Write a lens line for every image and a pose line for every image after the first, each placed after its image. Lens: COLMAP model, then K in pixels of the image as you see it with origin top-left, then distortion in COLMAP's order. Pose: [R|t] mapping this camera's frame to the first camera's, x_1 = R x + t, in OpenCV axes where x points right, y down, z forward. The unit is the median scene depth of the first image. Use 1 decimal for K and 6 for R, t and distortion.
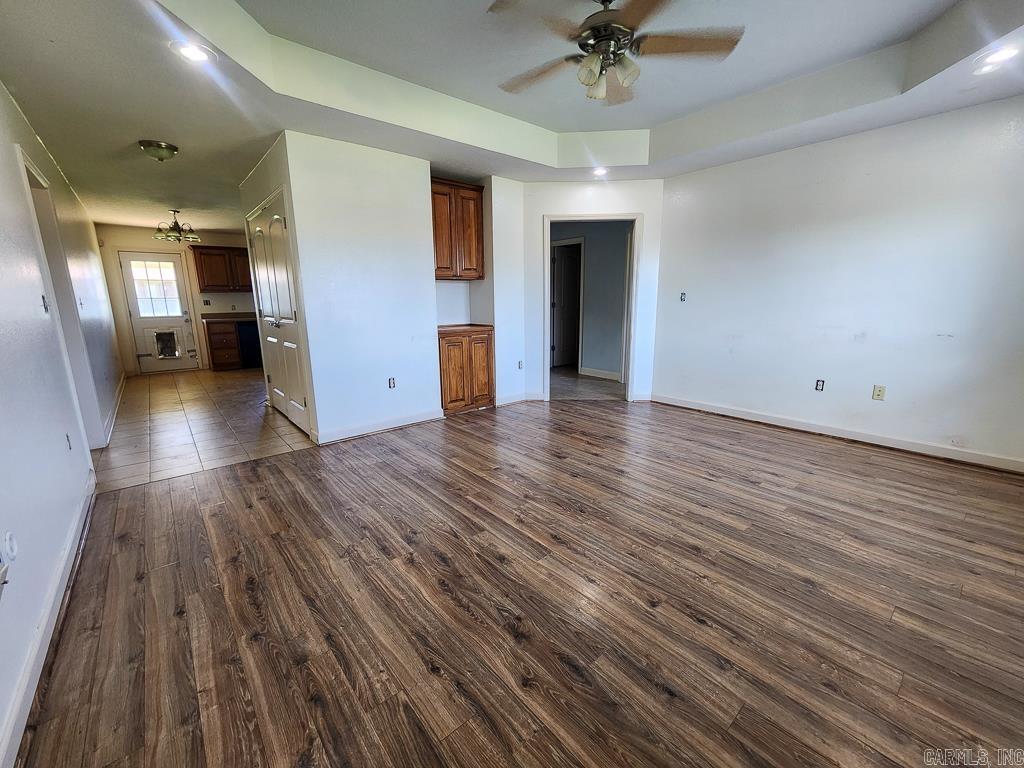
lens RADIAL K [[418.7, 0, 512.8], [0, 418.7, 384.9], [0, 0, 1]] dist [0.001002, -0.000095]
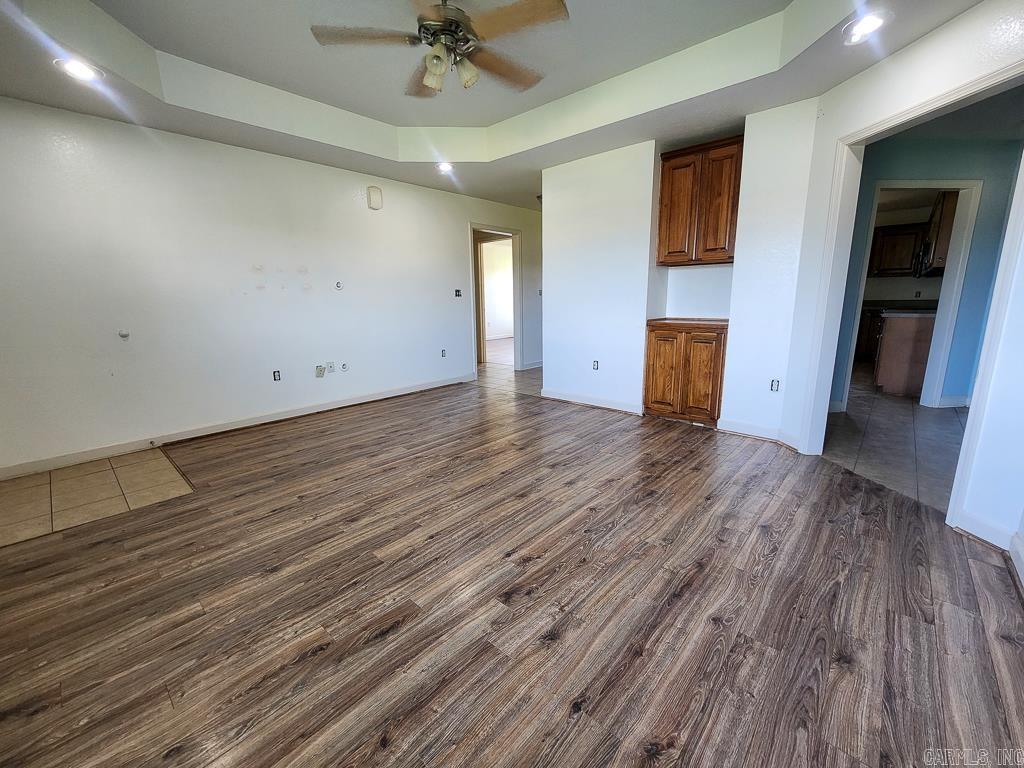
lens RADIAL K [[418.7, 0, 509.9], [0, 418.7, 385.8], [0, 0, 1]] dist [0.001002, -0.000095]
pose [[0.130168, 0.215045, -0.967890, 1.073741], [-0.186042, 0.964154, 0.189195, -0.167417], [0.973881, 0.155441, 0.165509, 0.848582]]
